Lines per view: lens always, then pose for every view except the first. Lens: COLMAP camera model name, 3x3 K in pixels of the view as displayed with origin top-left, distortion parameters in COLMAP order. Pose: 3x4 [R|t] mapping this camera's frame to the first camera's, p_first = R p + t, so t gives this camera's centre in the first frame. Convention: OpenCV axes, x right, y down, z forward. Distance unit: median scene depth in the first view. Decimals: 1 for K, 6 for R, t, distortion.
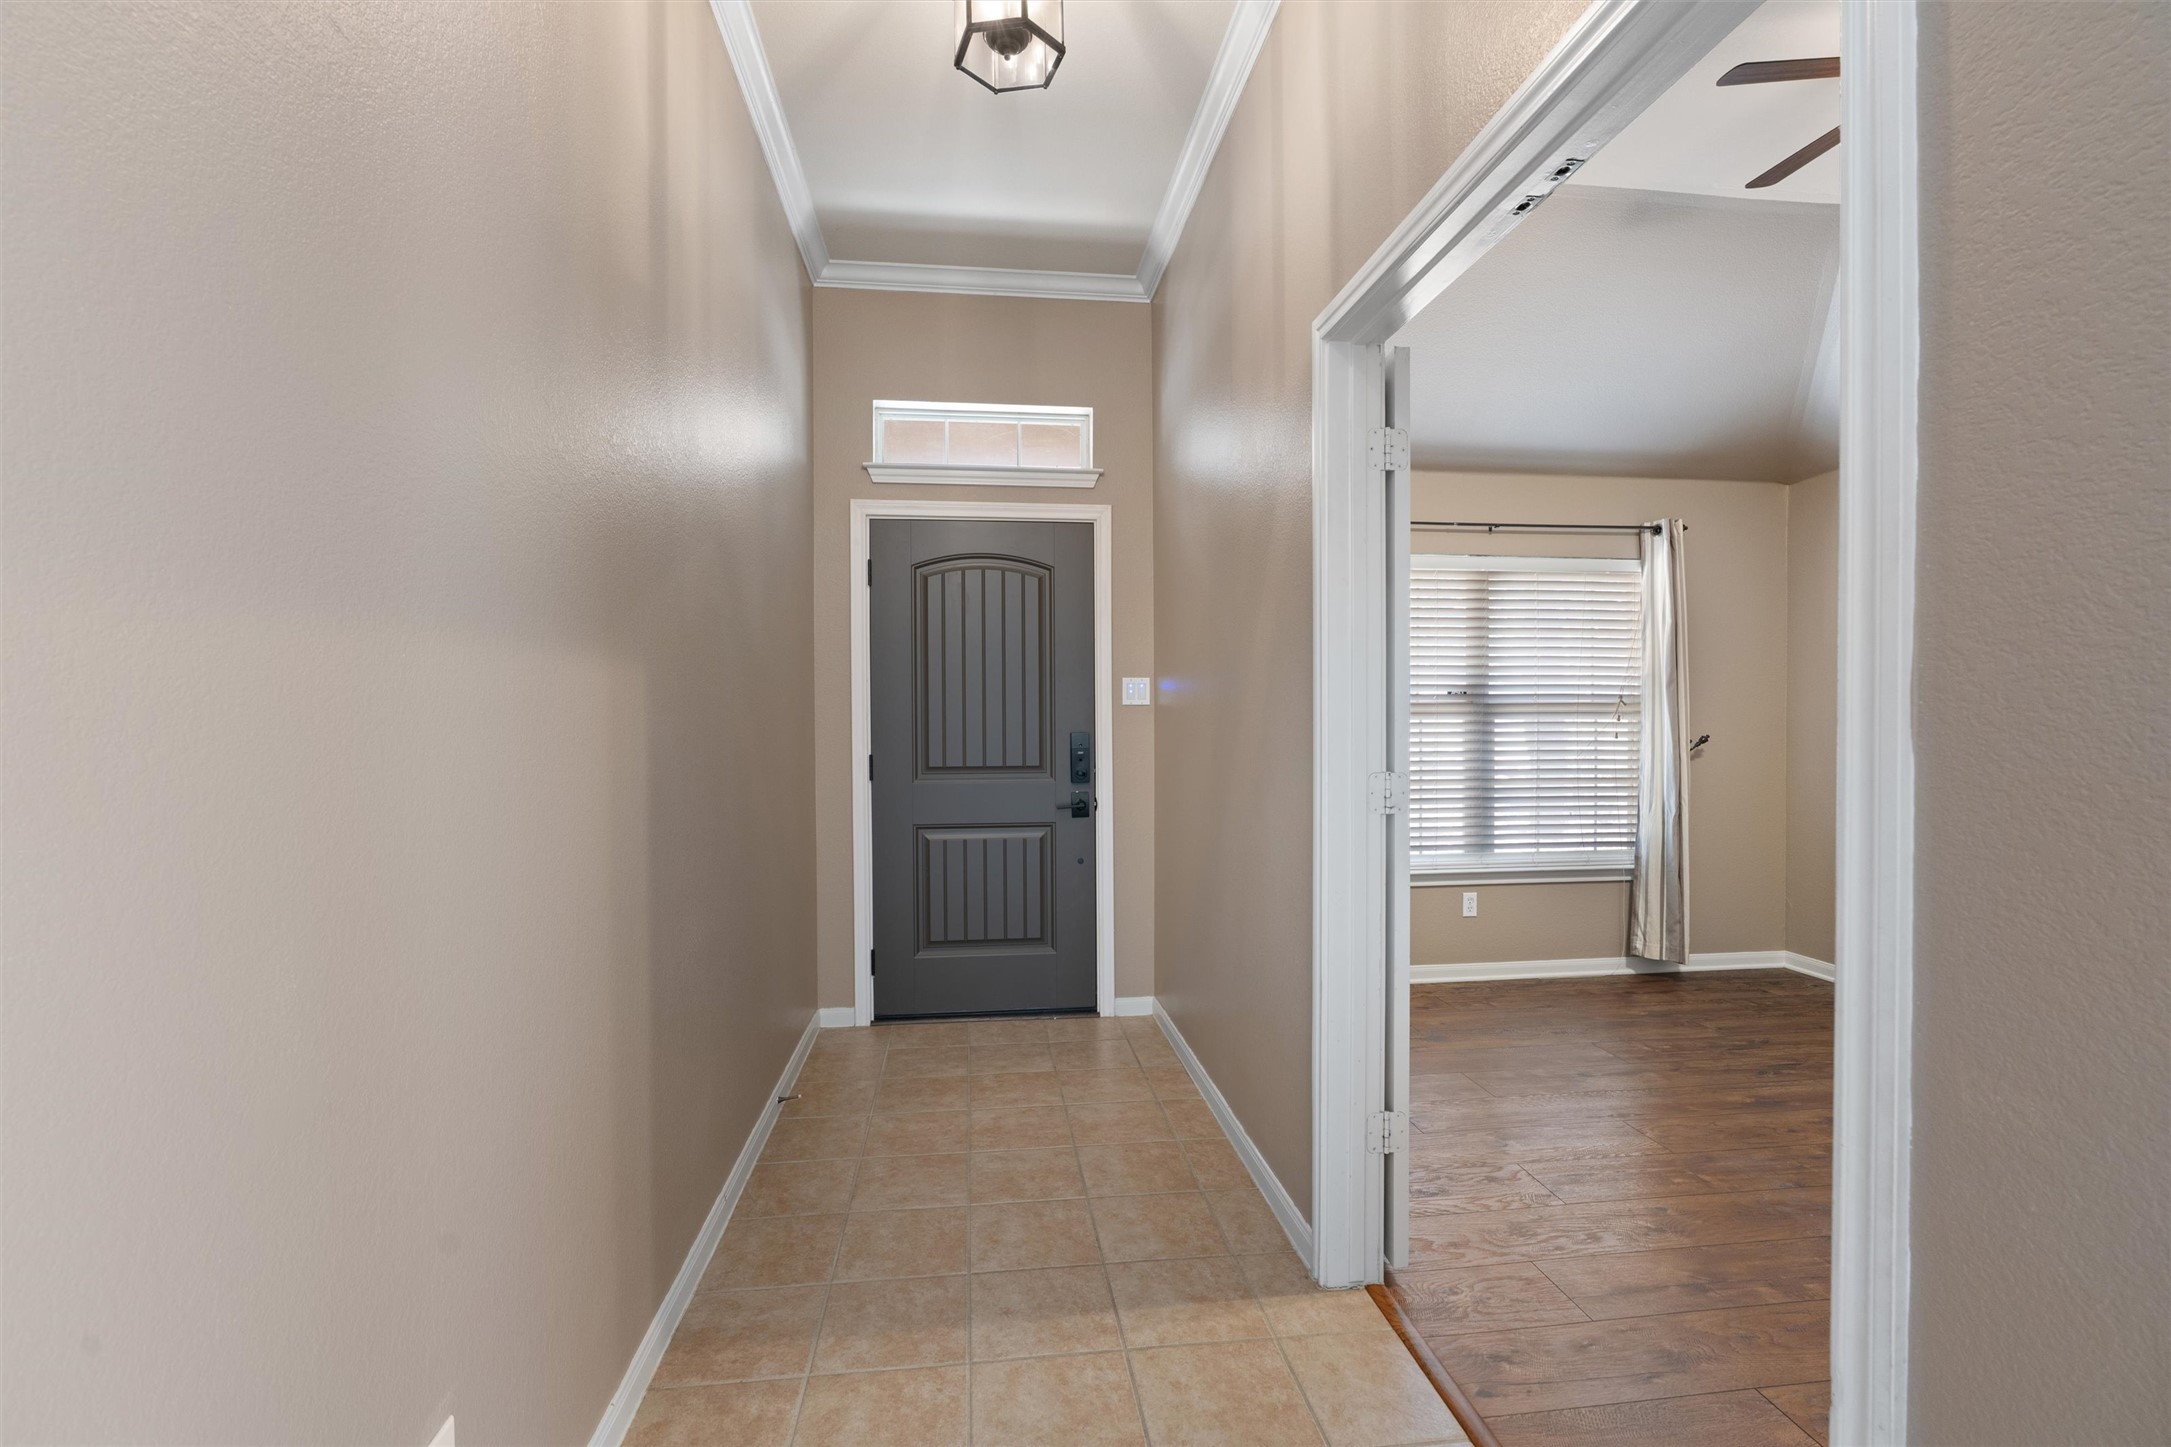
lens RADIAL K [[962.1, 0, 1091.5], [0, 962.1, 732.9], [0, 0, 1]] dist [-0.009897, 0.001516]
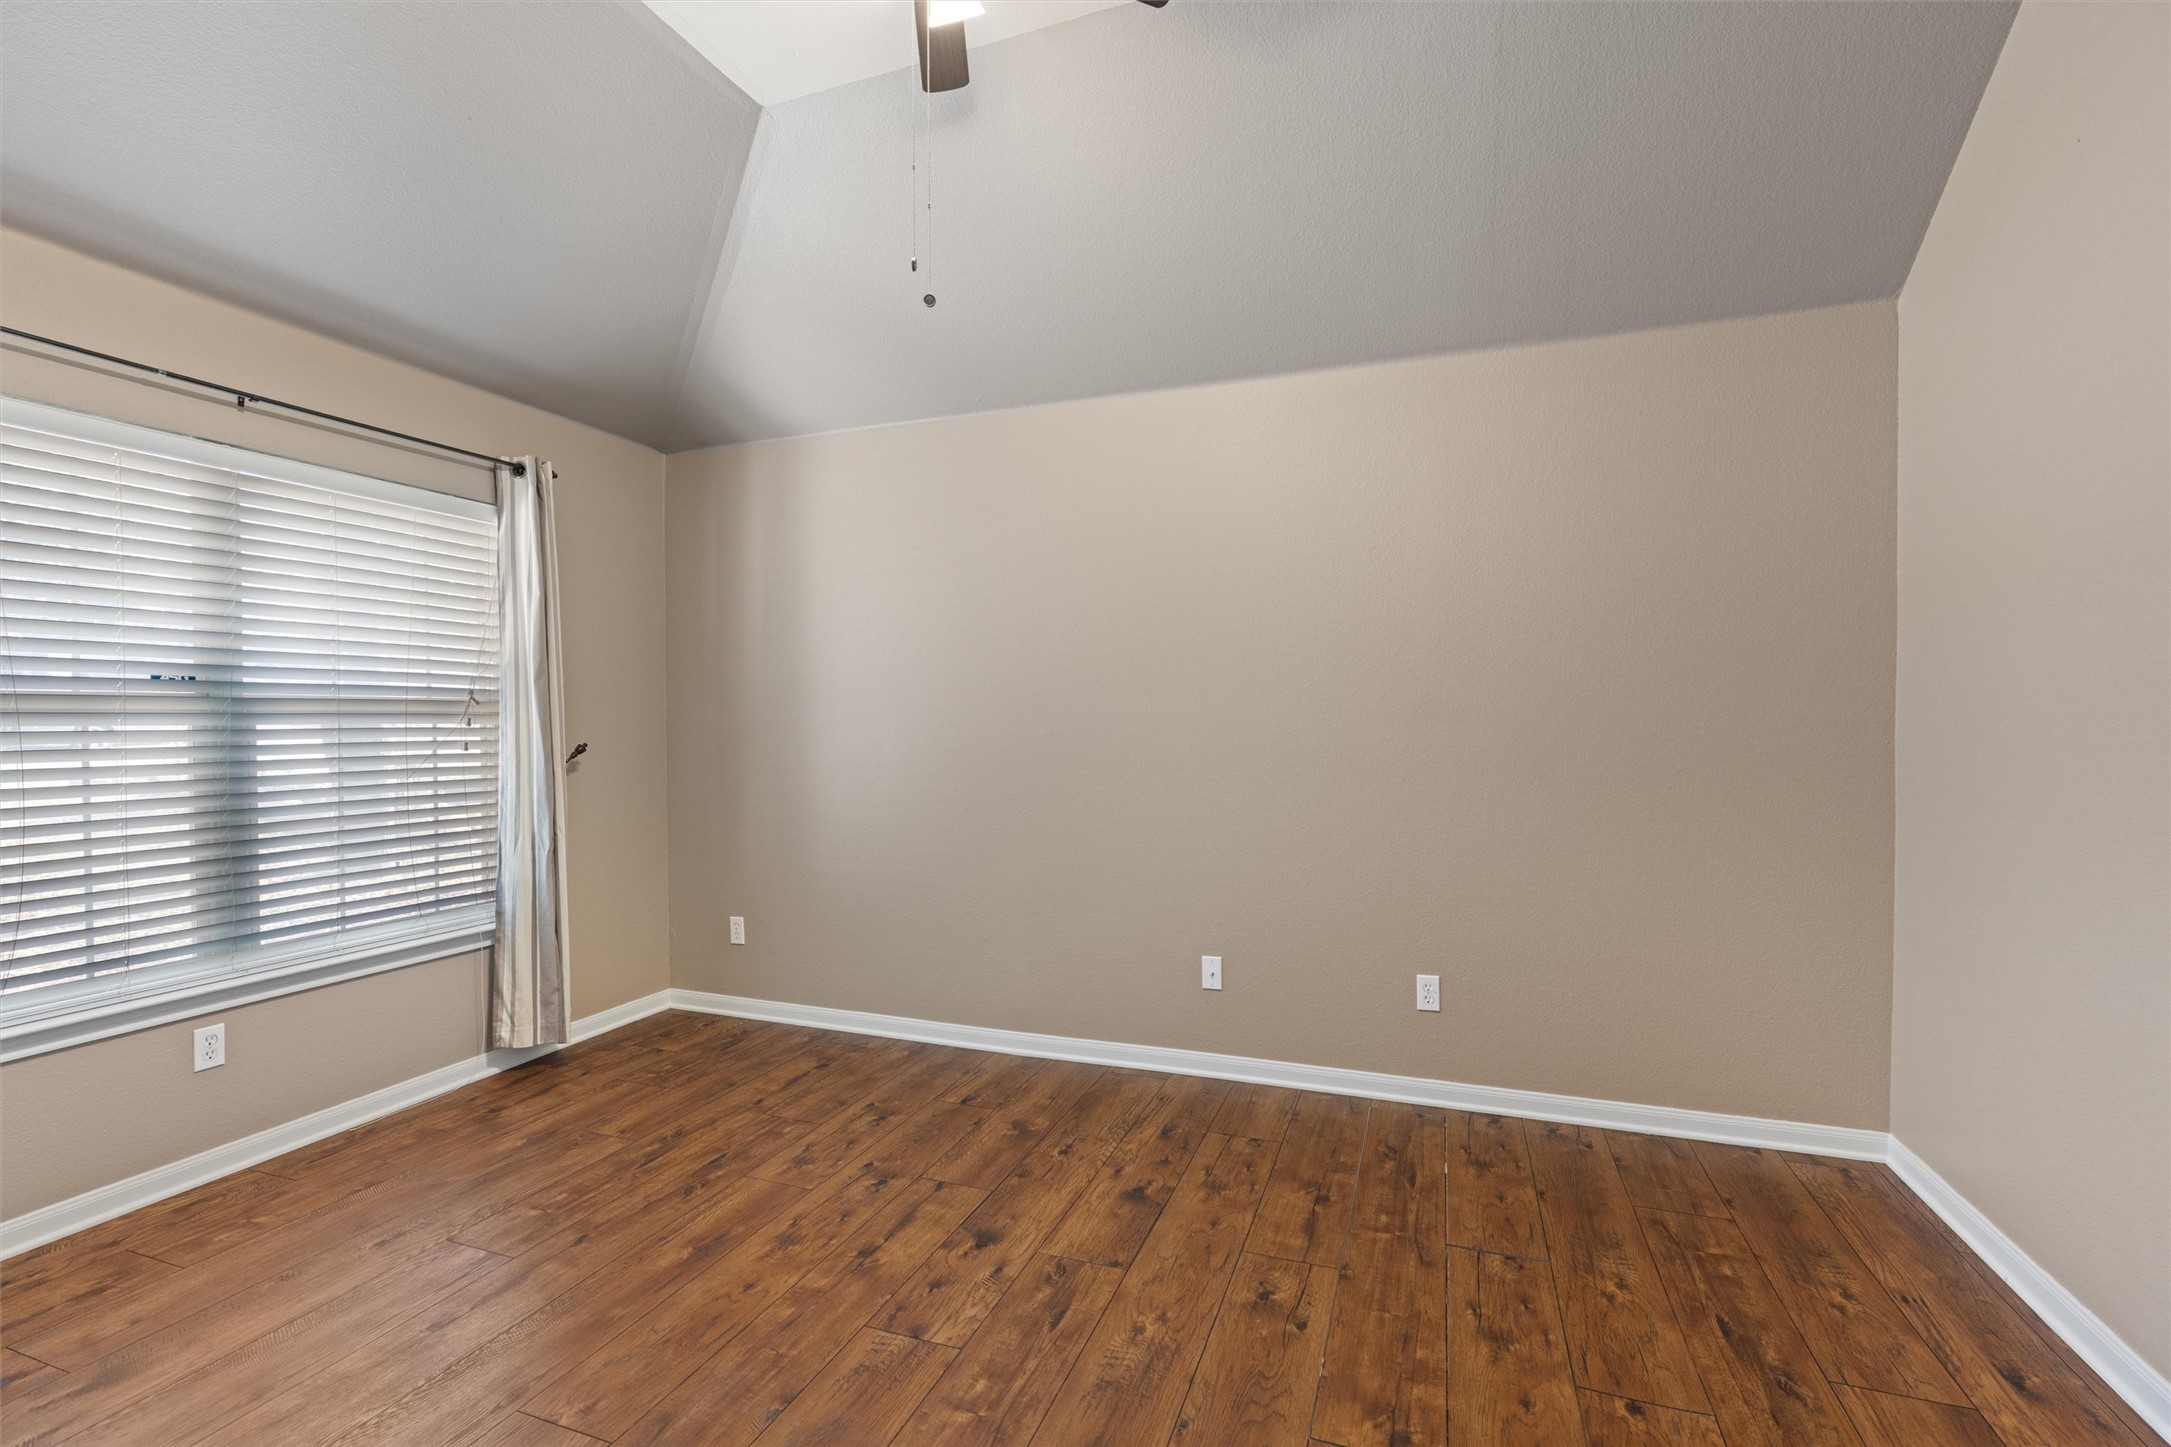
lens RADIAL K [[962.1, 0, 1092.6], [0, 962.1, 736.7], [0, 0, 1]] dist [-0.009897, 0.001516]
pose [[0.453991, -0.014101, 0.890894, 0.127763], [0.011430, 0.999885, 0.010001, -0.006544], [-0.890933, 0.005642, 0.454100, 0.269031]]
